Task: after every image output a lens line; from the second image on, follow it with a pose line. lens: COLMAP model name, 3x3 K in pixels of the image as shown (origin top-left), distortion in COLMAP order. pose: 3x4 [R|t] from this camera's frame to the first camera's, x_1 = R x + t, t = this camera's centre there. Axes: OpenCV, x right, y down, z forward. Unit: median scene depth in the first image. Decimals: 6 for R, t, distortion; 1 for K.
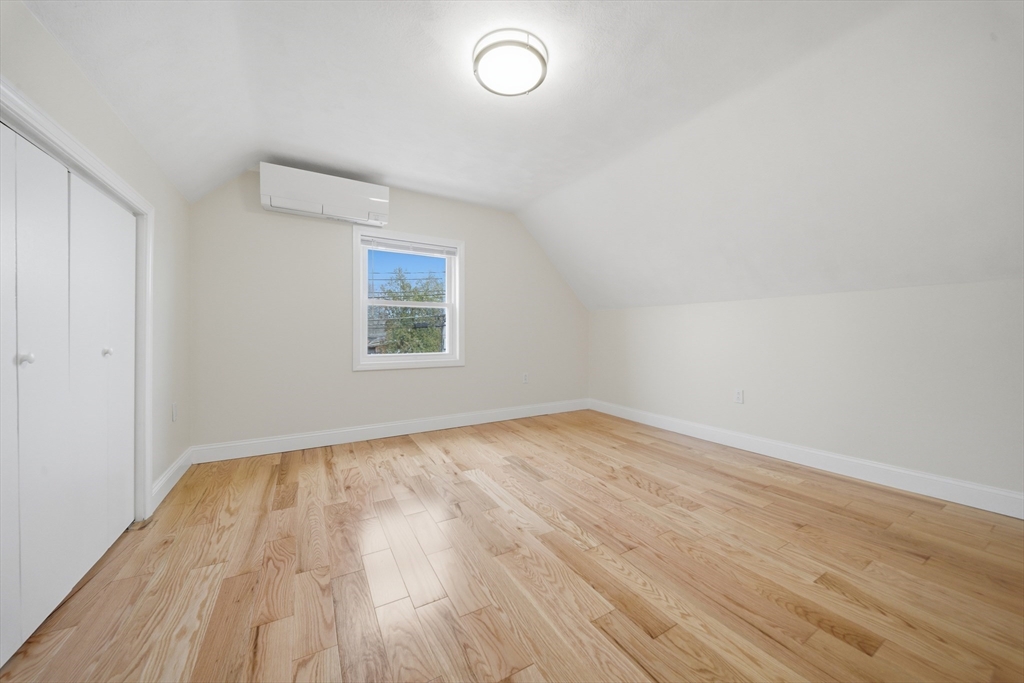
lens RADIAL K [[356.0, 0, 513.4], [0, 356.0, 335.9], [0, 0, 1]] dist [-0.000065, -0.000017]
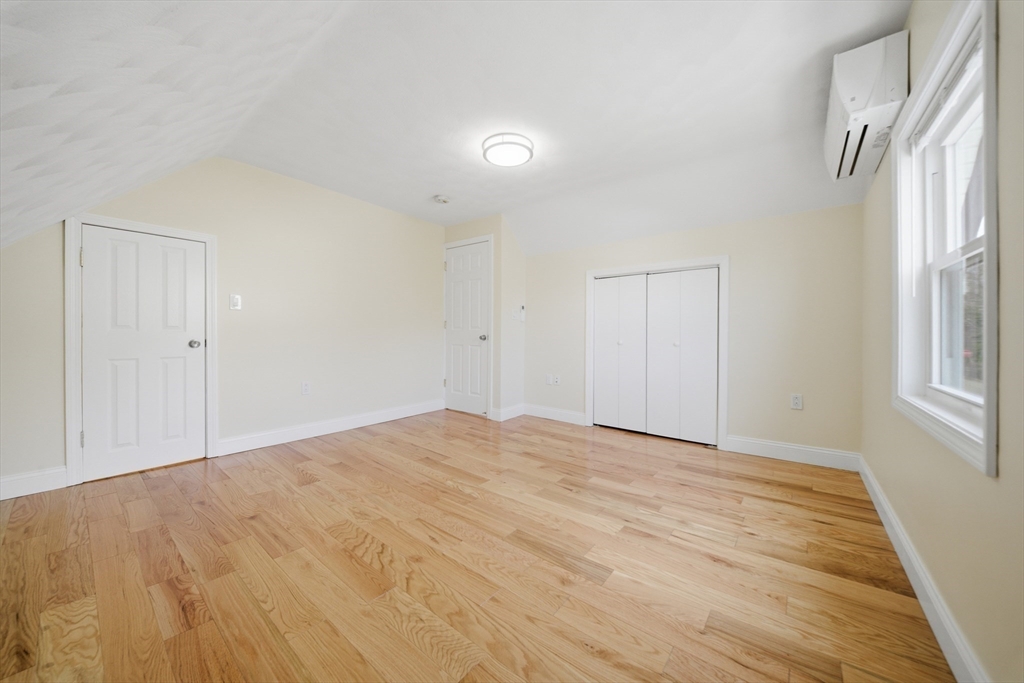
lens RADIAL K [[356.0, 0, 513.4], [0, 356.0, 335.9], [0, 0, 1]] dist [-0.000065, -0.000017]
pose [[-0.929839, -0.003822, -0.367947, 0.379617], [-0.008514, 0.999902, 0.011130, -0.014553], [0.367868, 0.013482, -0.929780, 1.786466]]
